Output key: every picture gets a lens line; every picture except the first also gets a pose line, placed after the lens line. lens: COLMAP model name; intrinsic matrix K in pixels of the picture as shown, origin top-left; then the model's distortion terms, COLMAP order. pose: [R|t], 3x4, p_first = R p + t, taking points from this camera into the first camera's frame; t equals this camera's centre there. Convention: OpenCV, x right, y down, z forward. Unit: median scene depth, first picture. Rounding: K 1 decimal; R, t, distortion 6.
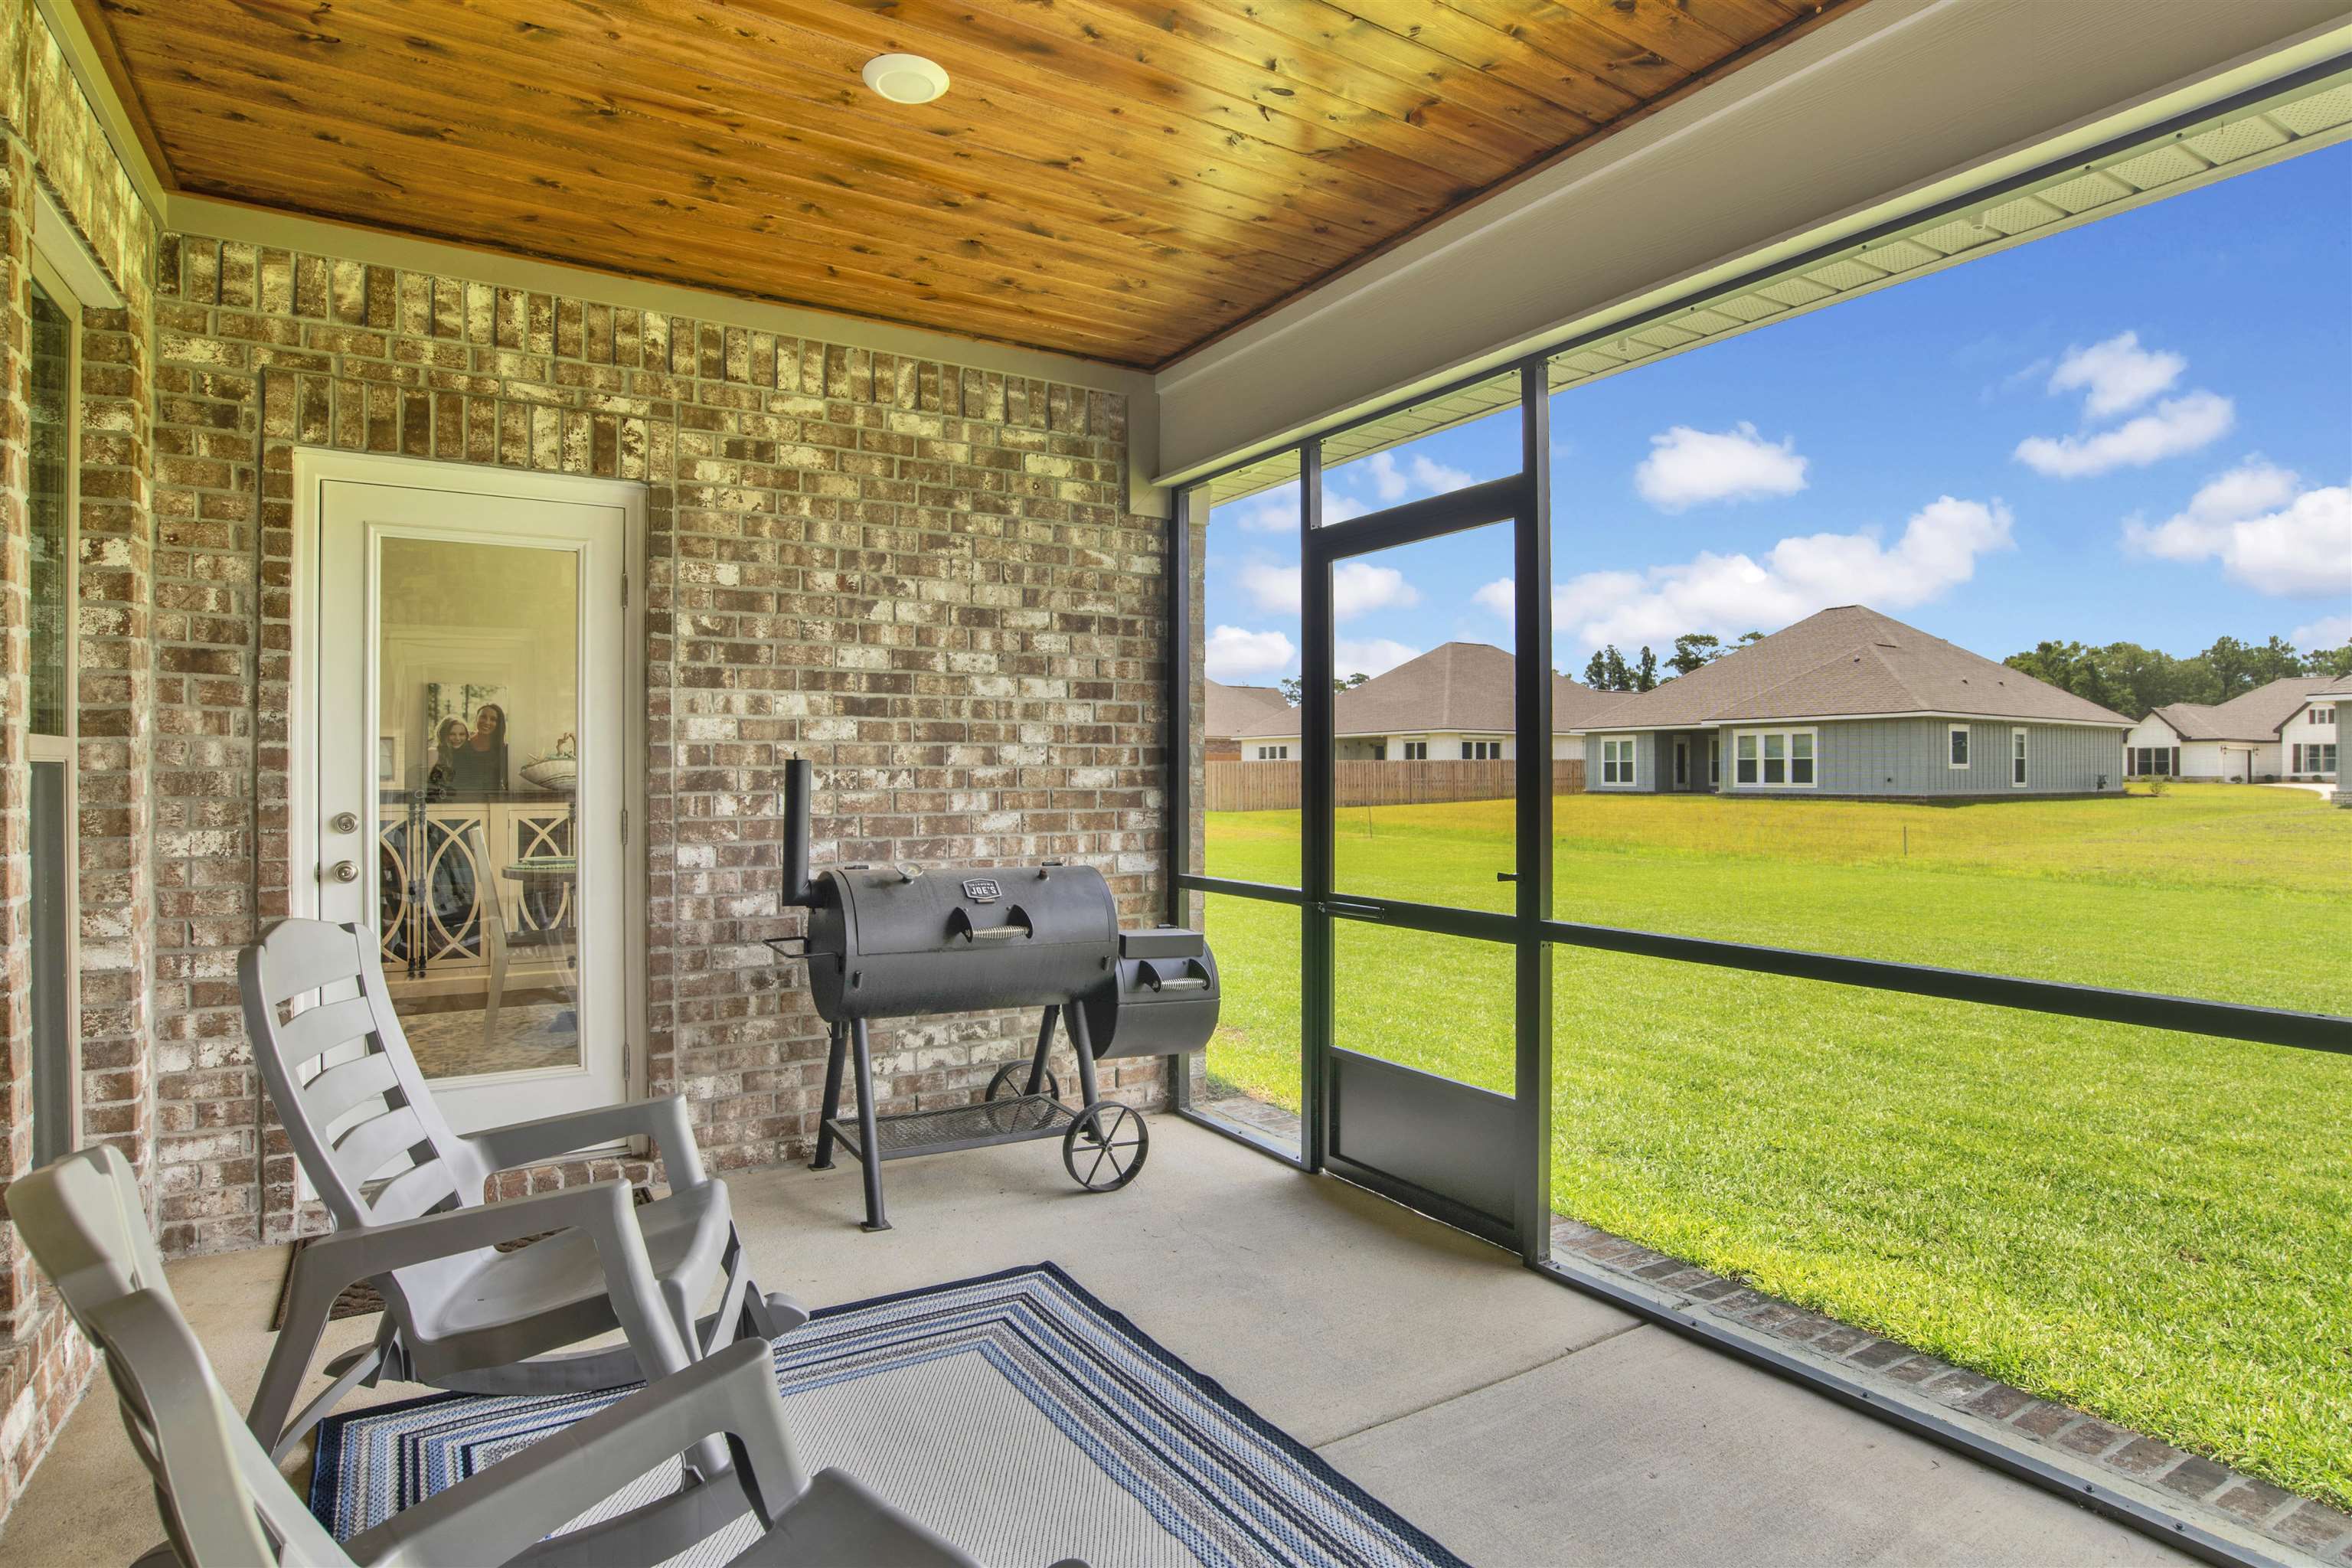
lens RADIAL K [[1219.6, 0, 1188.6], [0, 1219.6, 763.9], [0, 0, 1]] dist [-0.076499, 0.027968]
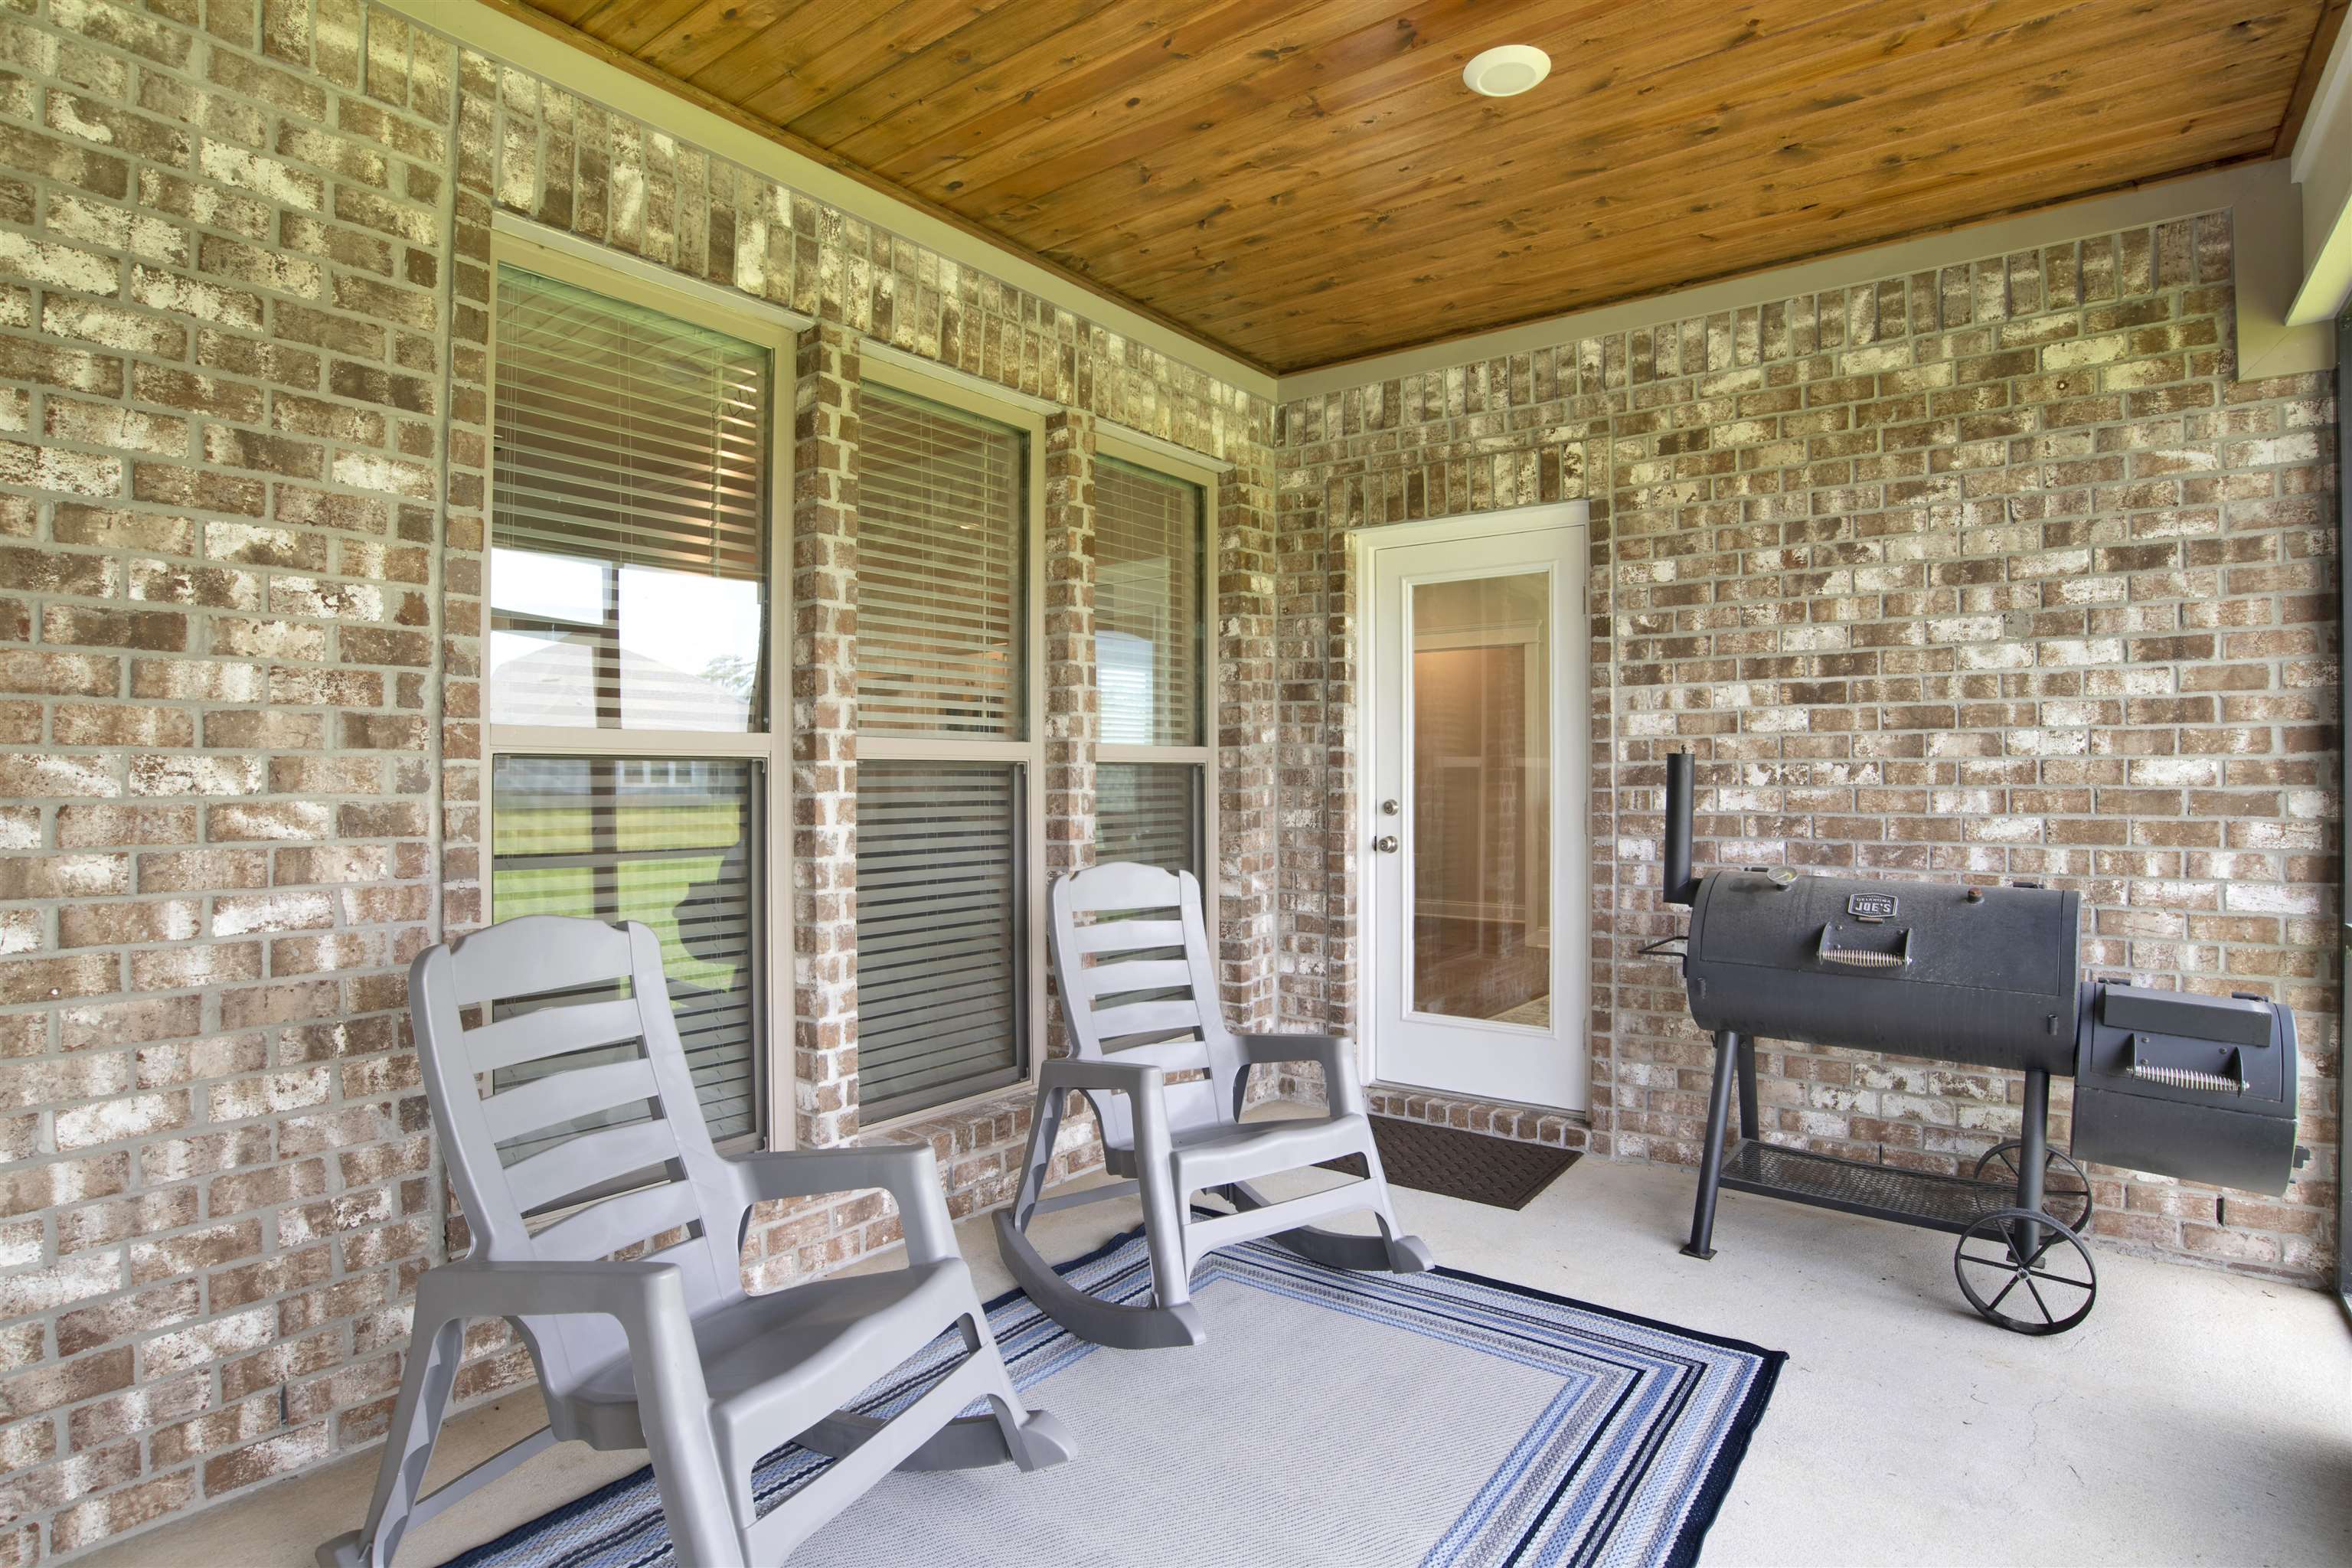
lens RADIAL K [[1219.6, 0, 1188.6], [0, 1219.6, 763.9], [0, 0, 1]] dist [-0.076499, 0.027968]
pose [[0.357673, -0.008913, -0.933804, 0.404375], [0.008854, 0.999942, -0.006153, 0.006762], [0.933805, -0.006067, 0.357731, 0.260507]]
